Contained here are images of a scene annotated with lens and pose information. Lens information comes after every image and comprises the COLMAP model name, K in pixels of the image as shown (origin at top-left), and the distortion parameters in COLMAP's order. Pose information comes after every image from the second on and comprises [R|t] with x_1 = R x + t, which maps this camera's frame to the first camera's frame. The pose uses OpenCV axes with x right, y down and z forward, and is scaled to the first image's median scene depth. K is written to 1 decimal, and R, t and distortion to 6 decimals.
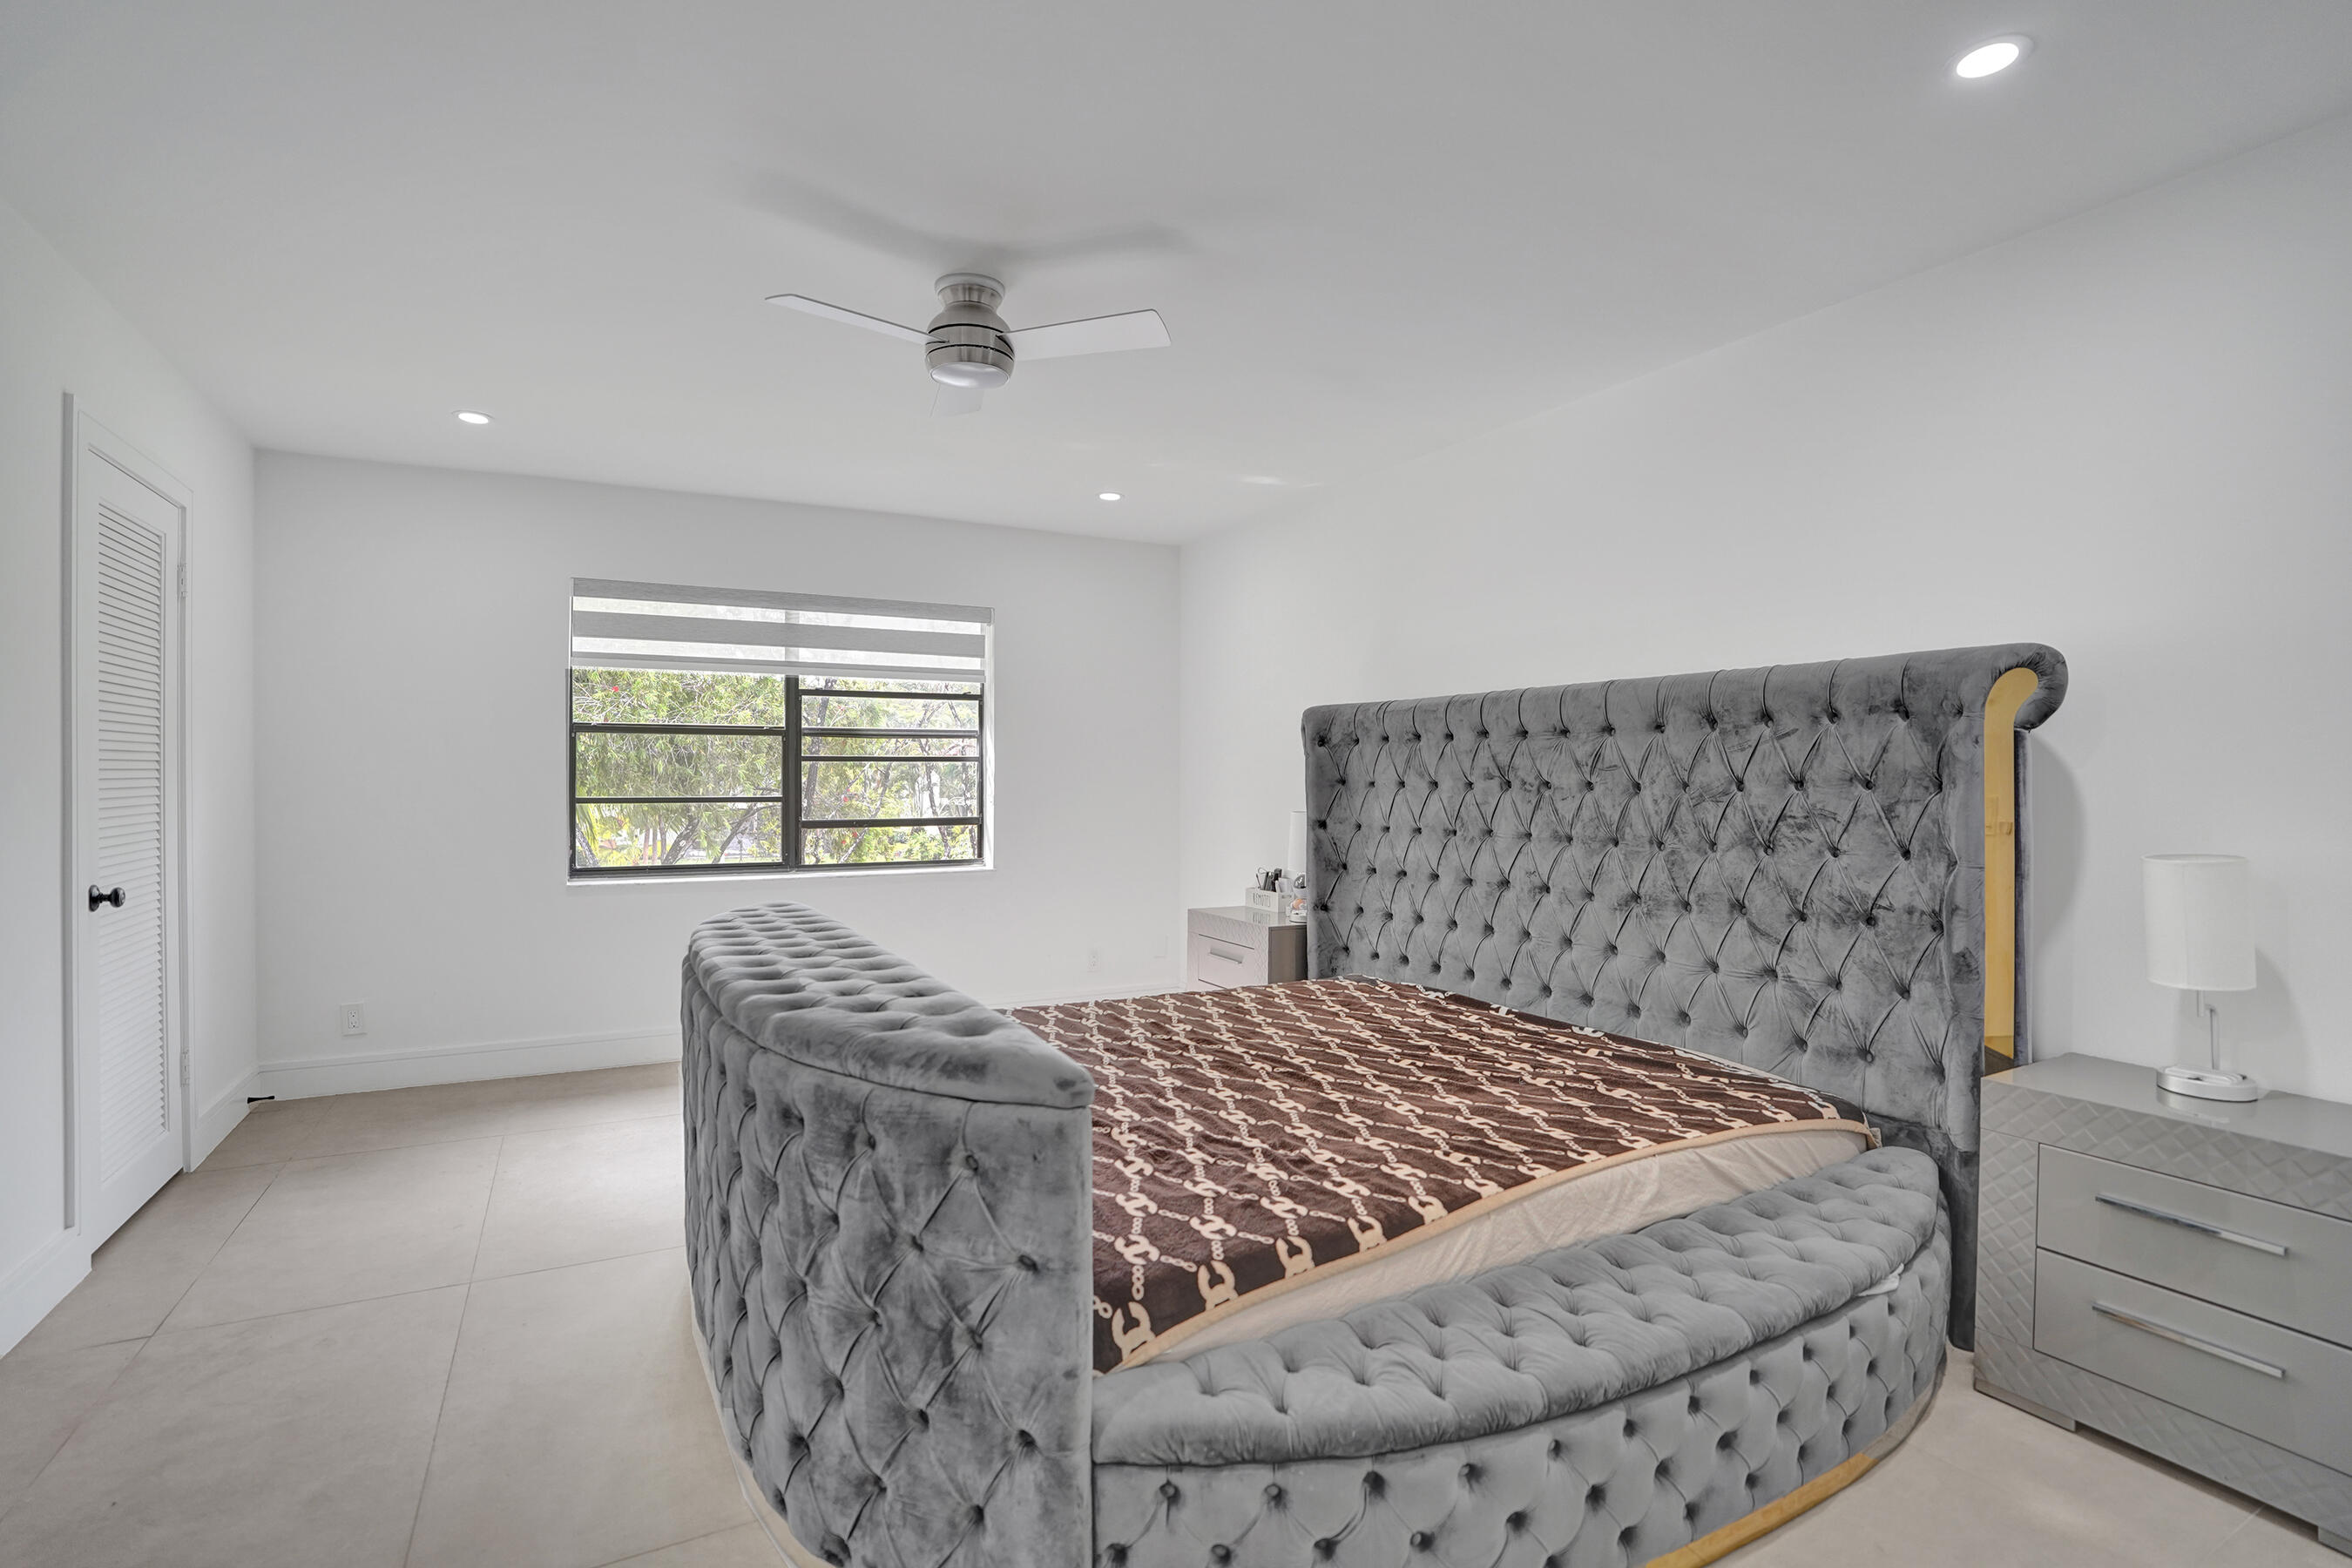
lens RADIAL K [[1097.9, 0, 1182.9], [0, 1097.9, 780.3], [0, 0, 1]] dist [-0.063813, 0.022763]
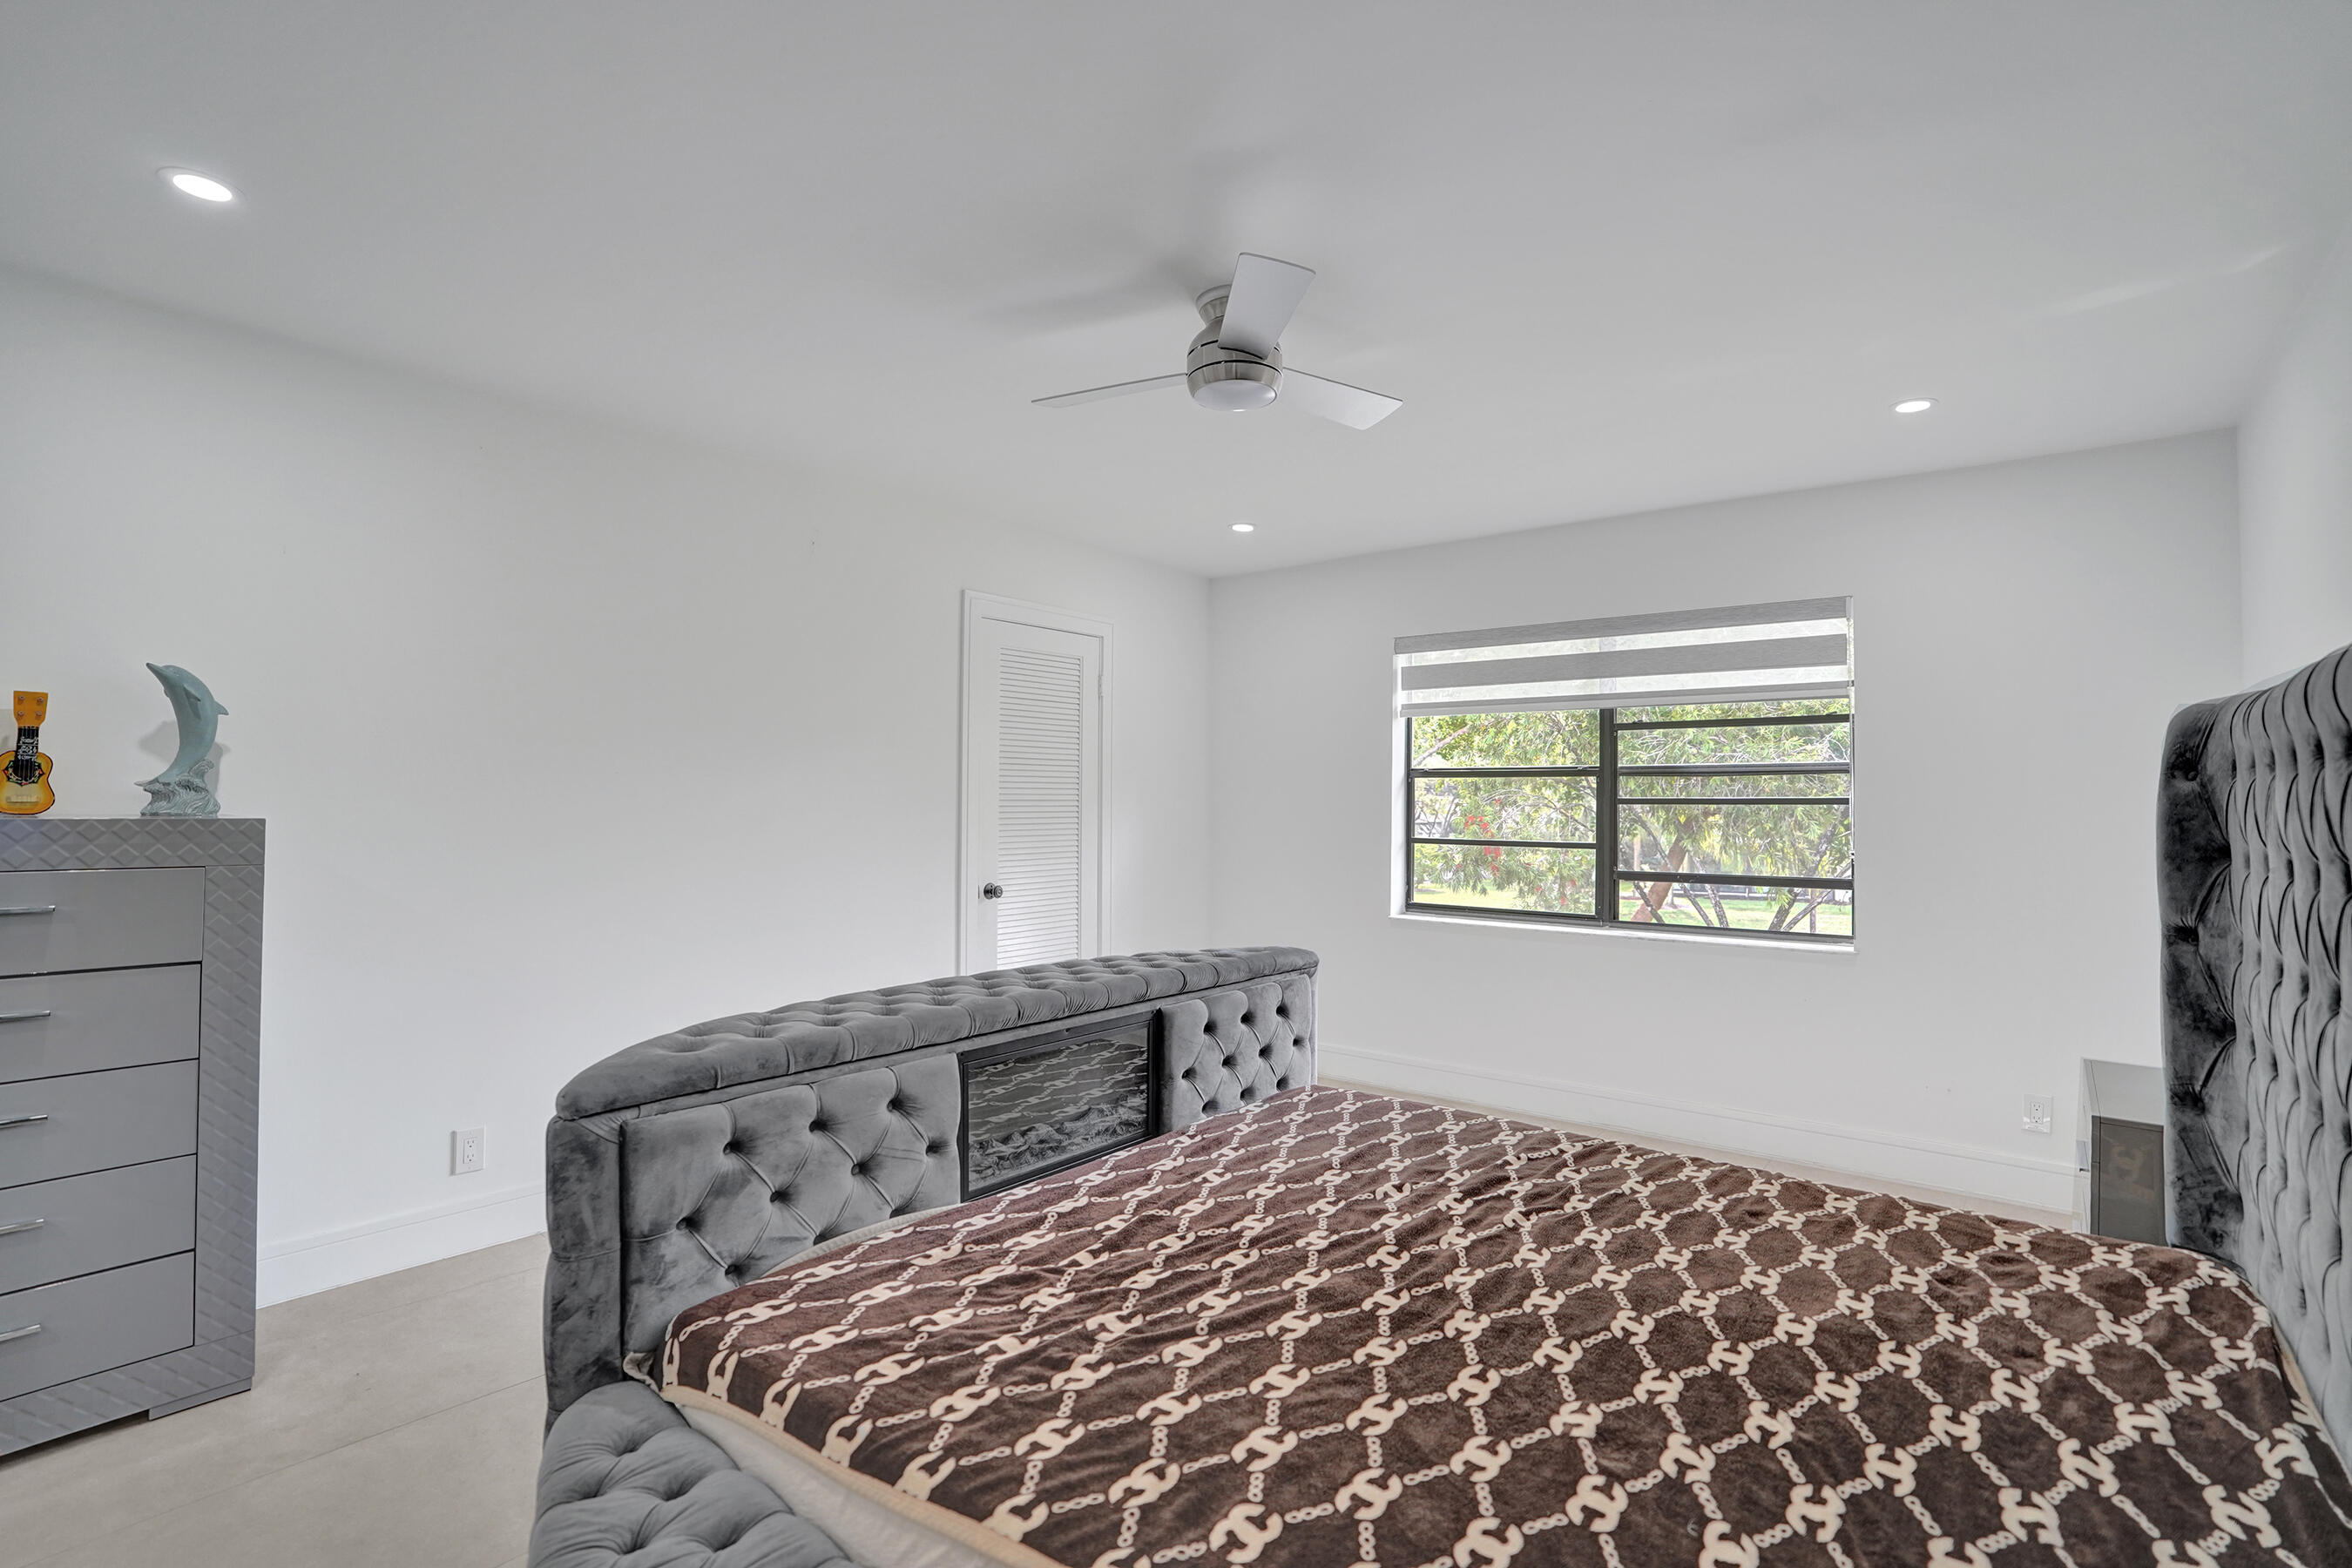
lens RADIAL K [[1097.9, 0, 1180.3], [0, 1097.9, 790.8], [0, 0, 1]] dist [-0.063813, 0.022763]
pose [[0.353325, -0.009479, -0.935453, 0.362945], [-0.014748, 0.999768, -0.015701, -0.009079], [0.935384, 0.019344, 0.353103, 0.352312]]
